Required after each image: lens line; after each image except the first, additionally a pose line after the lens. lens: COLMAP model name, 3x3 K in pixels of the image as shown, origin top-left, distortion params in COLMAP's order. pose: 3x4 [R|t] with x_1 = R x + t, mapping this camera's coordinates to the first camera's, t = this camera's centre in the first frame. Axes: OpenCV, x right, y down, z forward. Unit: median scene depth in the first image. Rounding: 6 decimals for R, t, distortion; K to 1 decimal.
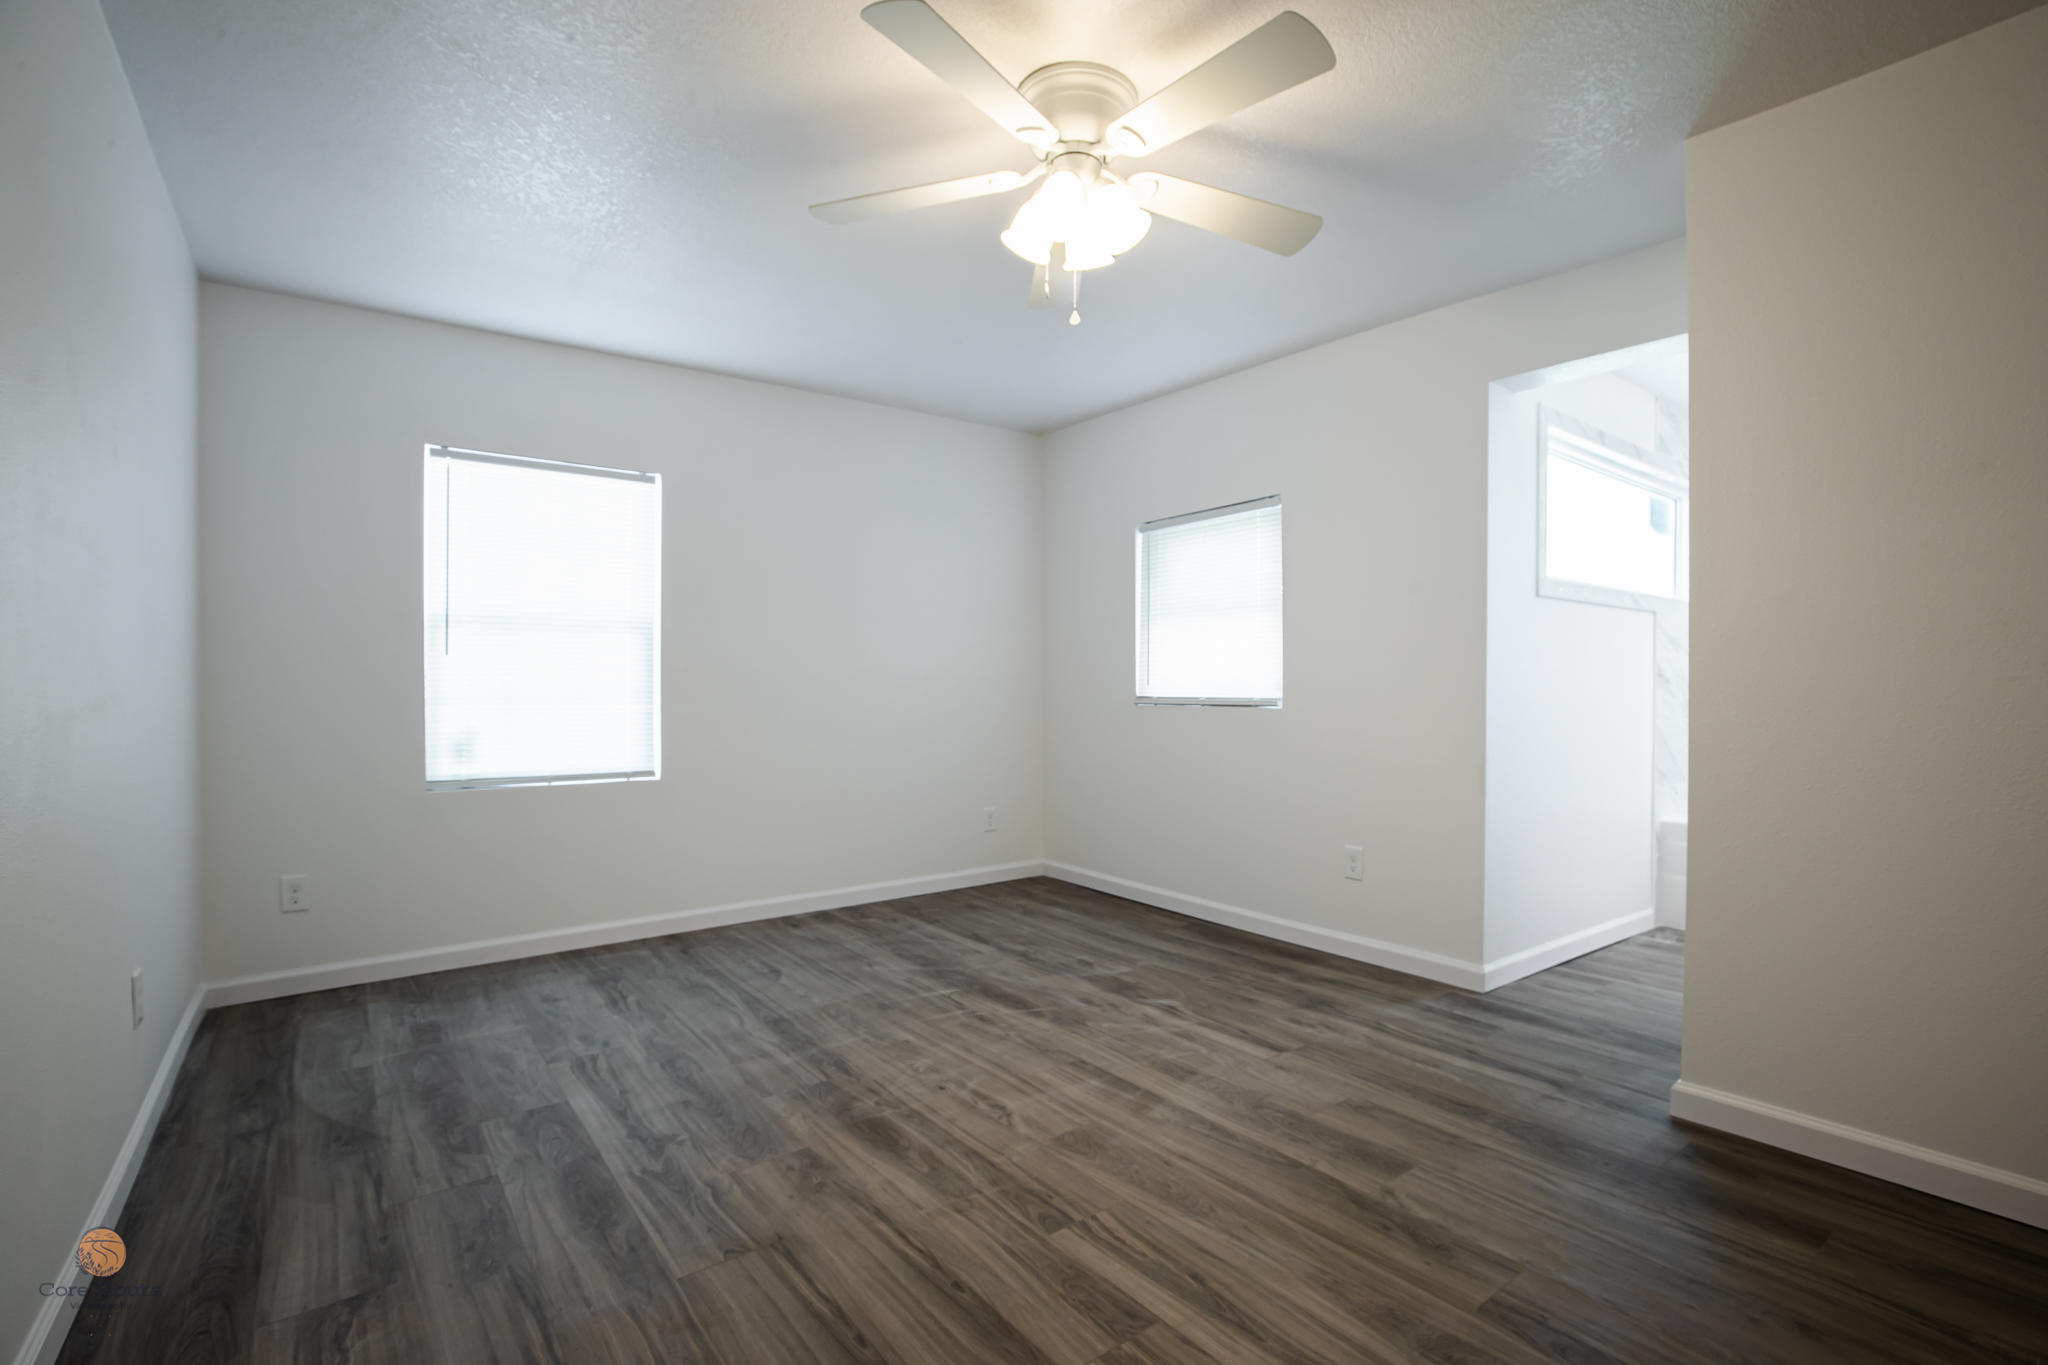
lens RADIAL K [[947.9, 0, 1034.1], [0, 947.9, 688.3], [0, 0, 1]] dist [-0.031103, 0.004815]
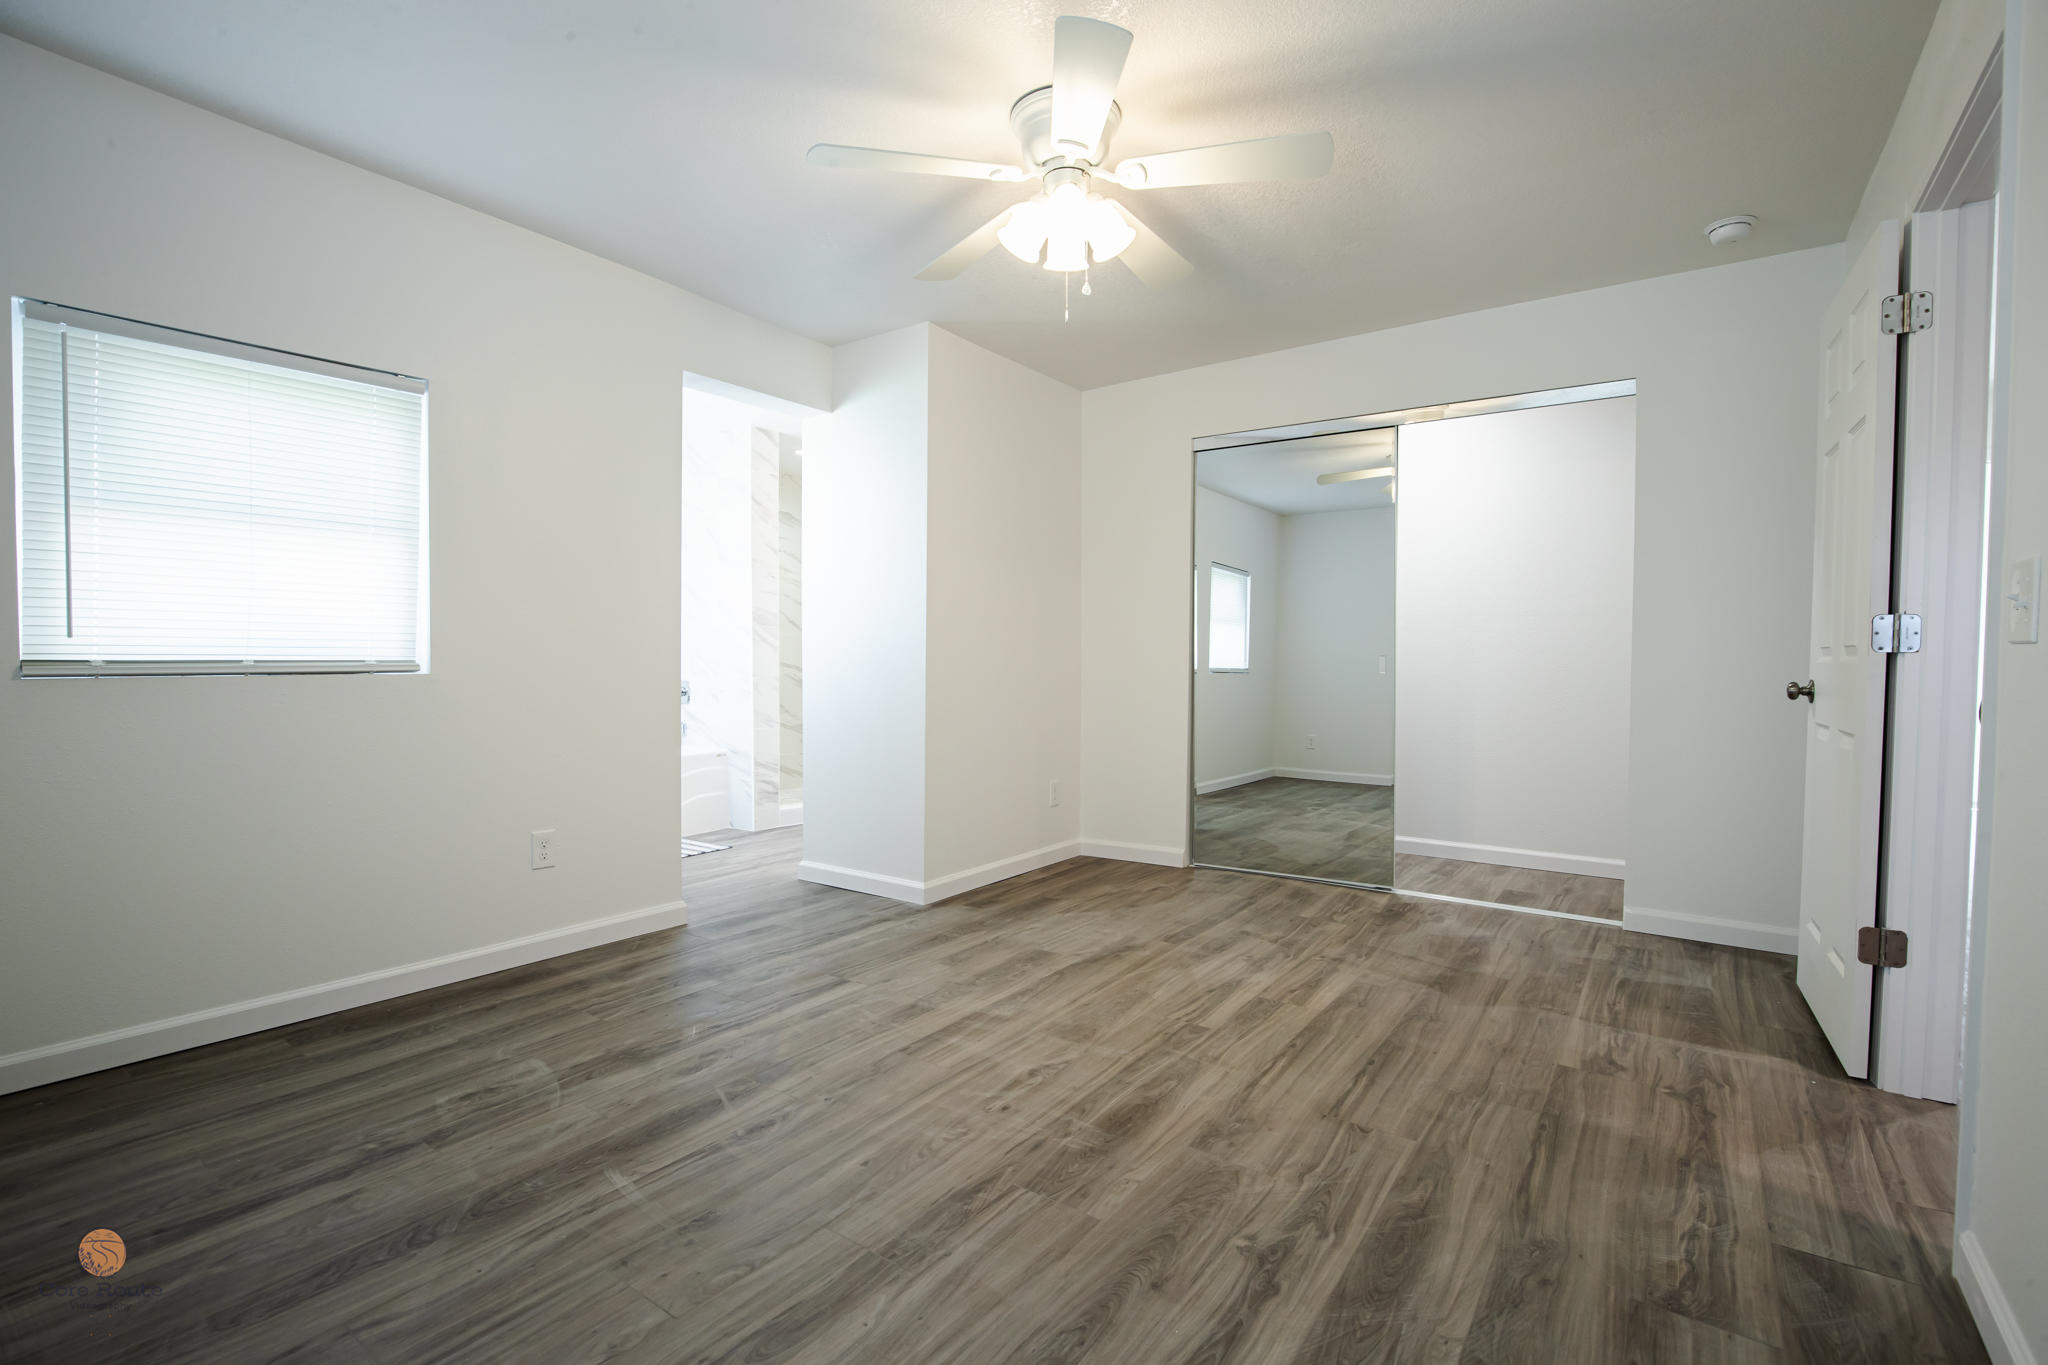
lens RADIAL K [[947.9, 0, 1034.1], [0, 947.9, 688.3], [0, 0, 1]] dist [-0.031103, 0.004815]
pose [[-0.310986, -0.030712, 0.949918, -0.954159], [-0.003194, 0.999506, 0.031270, 0.012976], [-0.950409, 0.006690, -0.310931, 1.294786]]
